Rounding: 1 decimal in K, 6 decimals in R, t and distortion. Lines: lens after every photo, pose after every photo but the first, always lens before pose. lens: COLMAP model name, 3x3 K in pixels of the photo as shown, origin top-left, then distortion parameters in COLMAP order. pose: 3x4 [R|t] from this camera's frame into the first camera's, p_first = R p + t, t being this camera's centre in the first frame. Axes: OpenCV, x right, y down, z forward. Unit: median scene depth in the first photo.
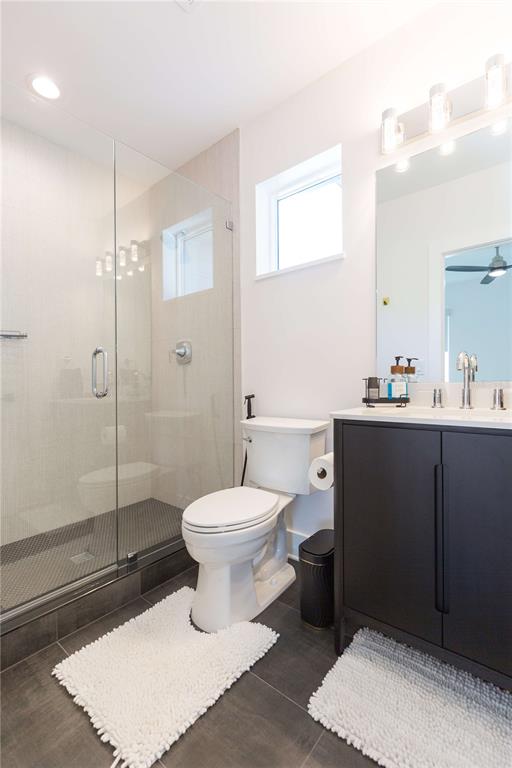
lens RADIAL K [[350.2, 0, 250.3], [0, 350.2, 386.9], [0, 0, 1]] dist [0.000047, 0.000022]
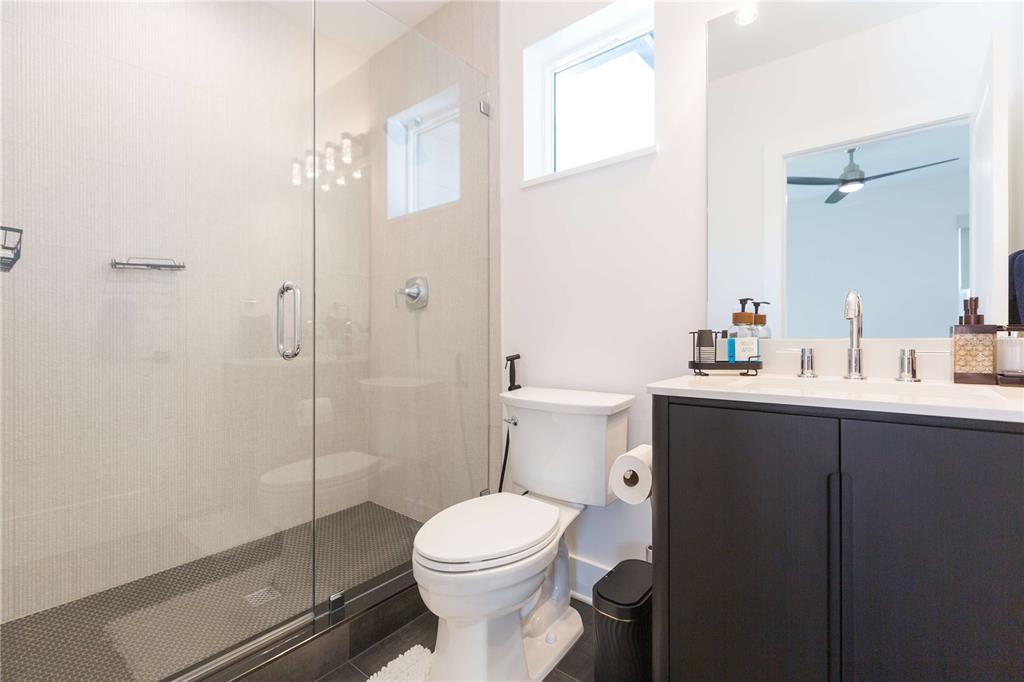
lens RADIAL K [[467.0, 0, 512.3], [0, 467.0, 339.1], [0, 0, 1]] dist [0.000047, 0.000022]
pose [[0.999846, 0.005155, 0.016756, -0.021137], [-0.005035, 0.999962, -0.007165, -0.001745], [-0.016792, 0.007080, 0.999834, 0.100796]]
